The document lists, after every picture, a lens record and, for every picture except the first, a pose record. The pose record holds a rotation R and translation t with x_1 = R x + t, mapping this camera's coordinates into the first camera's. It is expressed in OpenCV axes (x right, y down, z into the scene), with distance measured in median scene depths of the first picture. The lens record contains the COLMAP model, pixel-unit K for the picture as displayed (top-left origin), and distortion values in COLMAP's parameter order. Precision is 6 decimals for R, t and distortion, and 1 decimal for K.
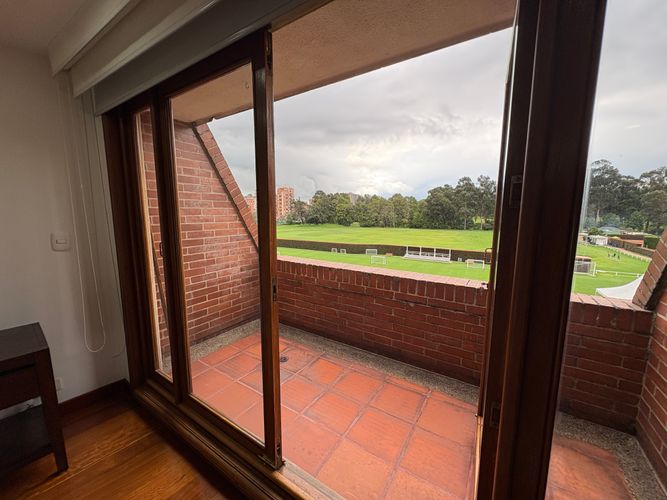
lens RADIAL K [[265.6, 0, 333.5], [0, 265.6, 250.0], [0, 0, 1]] dist [-0.002365, -0.000308]
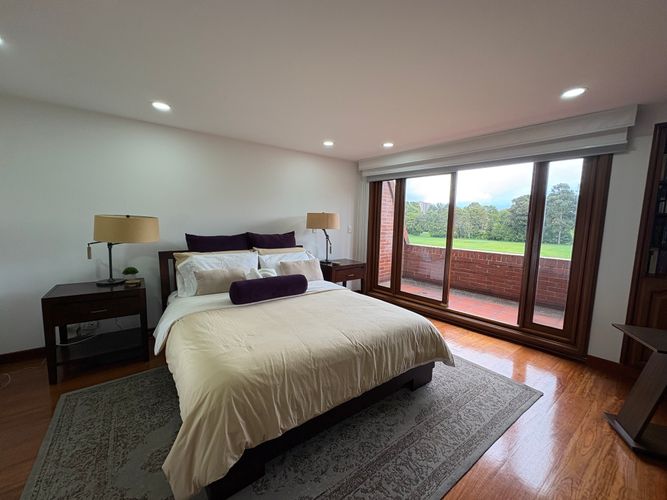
lens RADIAL K [[265.6, 0, 333.5], [0, 265.6, 250.0], [0, 0, 1]] dist [-0.002365, -0.000308]
pose [[0.968919, 0.045621, -0.243136, -0.394902], [-0.053032, 0.998304, -0.024022, 0.176174], [0.241628, 0.036170, 0.969695, -1.150711]]
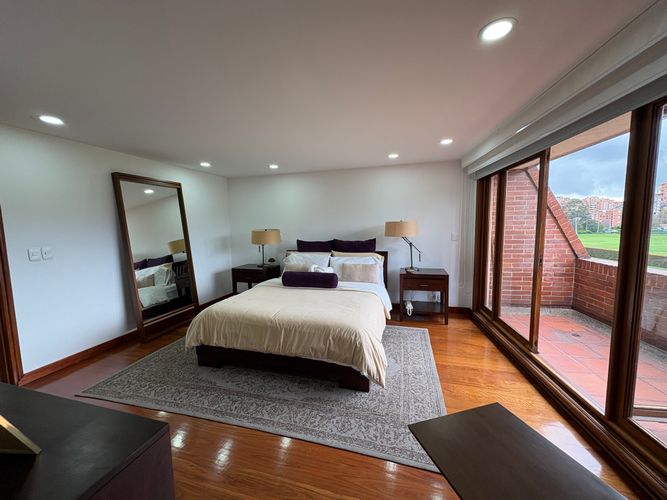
lens RADIAL K [[265.6, 0, 333.5], [0, 265.6, 250.0], [0, 0, 1]] dist [-0.002365, -0.000308]
pose [[0.397324, 0.080465, -0.914144, 0.506826], [-0.107440, 0.993376, 0.040741, 0.075591], [0.911367, 0.082029, 0.403338, -0.659796]]
